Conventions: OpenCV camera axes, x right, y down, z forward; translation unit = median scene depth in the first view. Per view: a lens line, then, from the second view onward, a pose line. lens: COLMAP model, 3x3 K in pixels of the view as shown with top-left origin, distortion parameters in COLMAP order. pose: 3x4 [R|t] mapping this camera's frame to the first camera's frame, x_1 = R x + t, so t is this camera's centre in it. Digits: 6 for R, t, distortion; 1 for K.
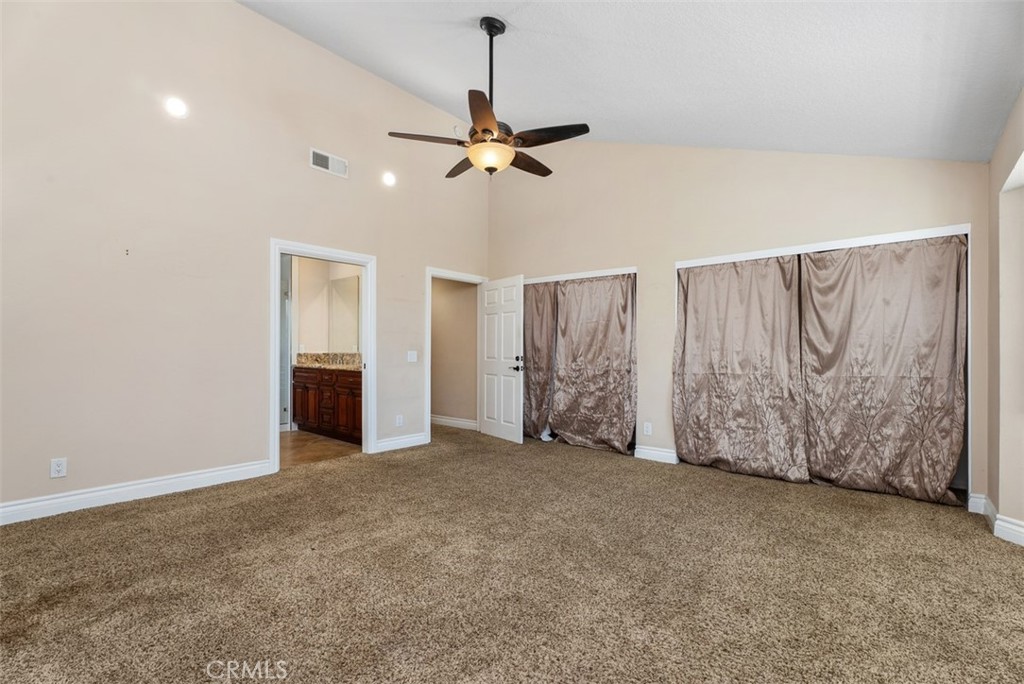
lens RADIAL K [[458.7, 0, 513.2], [0, 458.7, 345.6], [0, 0, 1]] dist [-0.000127, 0.000088]
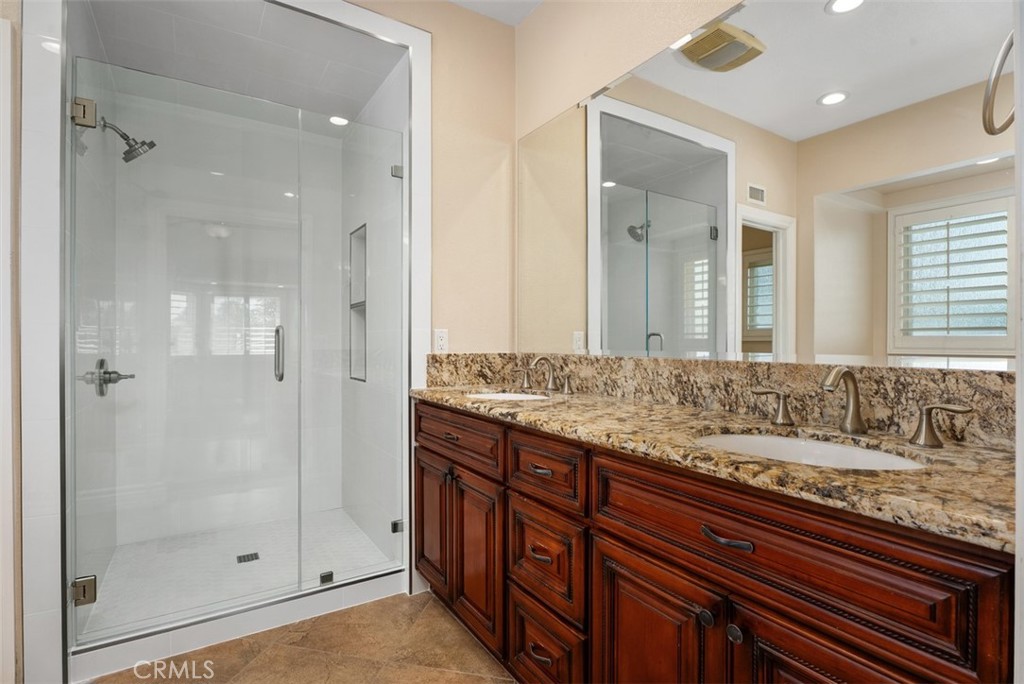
lens RADIAL K [[500.3, 0, 510.4], [0, 500.3, 341.6], [0, 0, 1]] dist [-0.002668, -0.000606]
pose [[0.956511, 0.001501, -0.291692, -0.314303], [0.000668, 0.999973, 0.007336, 0.005147], [0.291695, -0.007212, 0.956484, 0.683639]]
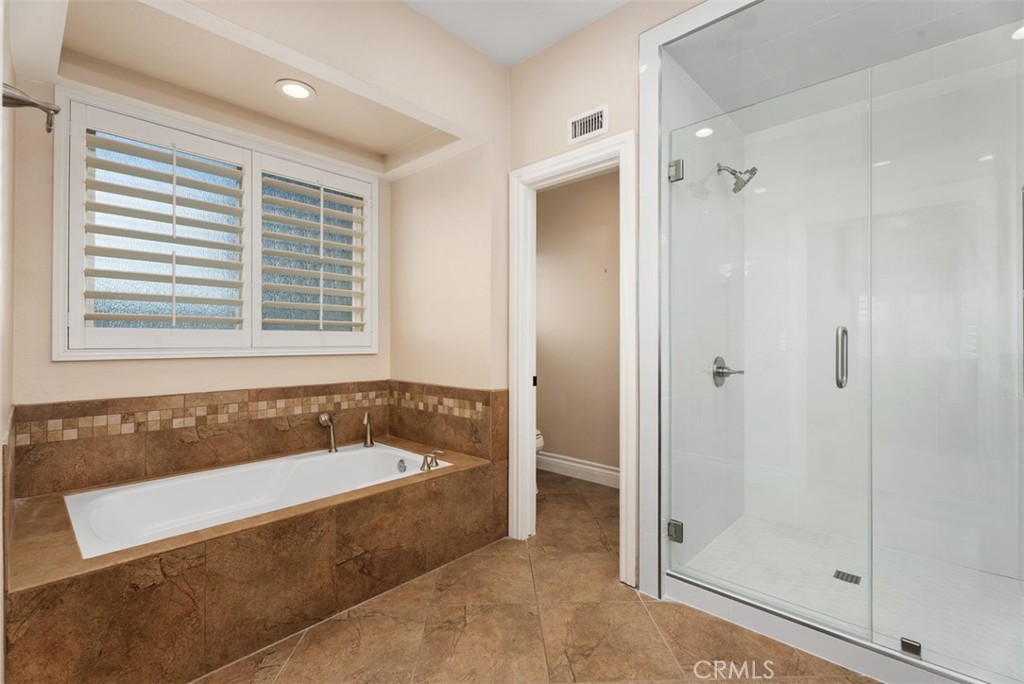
lens RADIAL K [[458.7, 0, 512.0], [0, 458.7, 338.9], [0, 0, 1]] dist [-0.000127, 0.000088]
pose [[-0.037732, -0.005126, -0.999275, -0.283117], [-0.002200, 0.999985, -0.005047, 0.006708], [0.999285, 0.002008, -0.037742, 0.765581]]
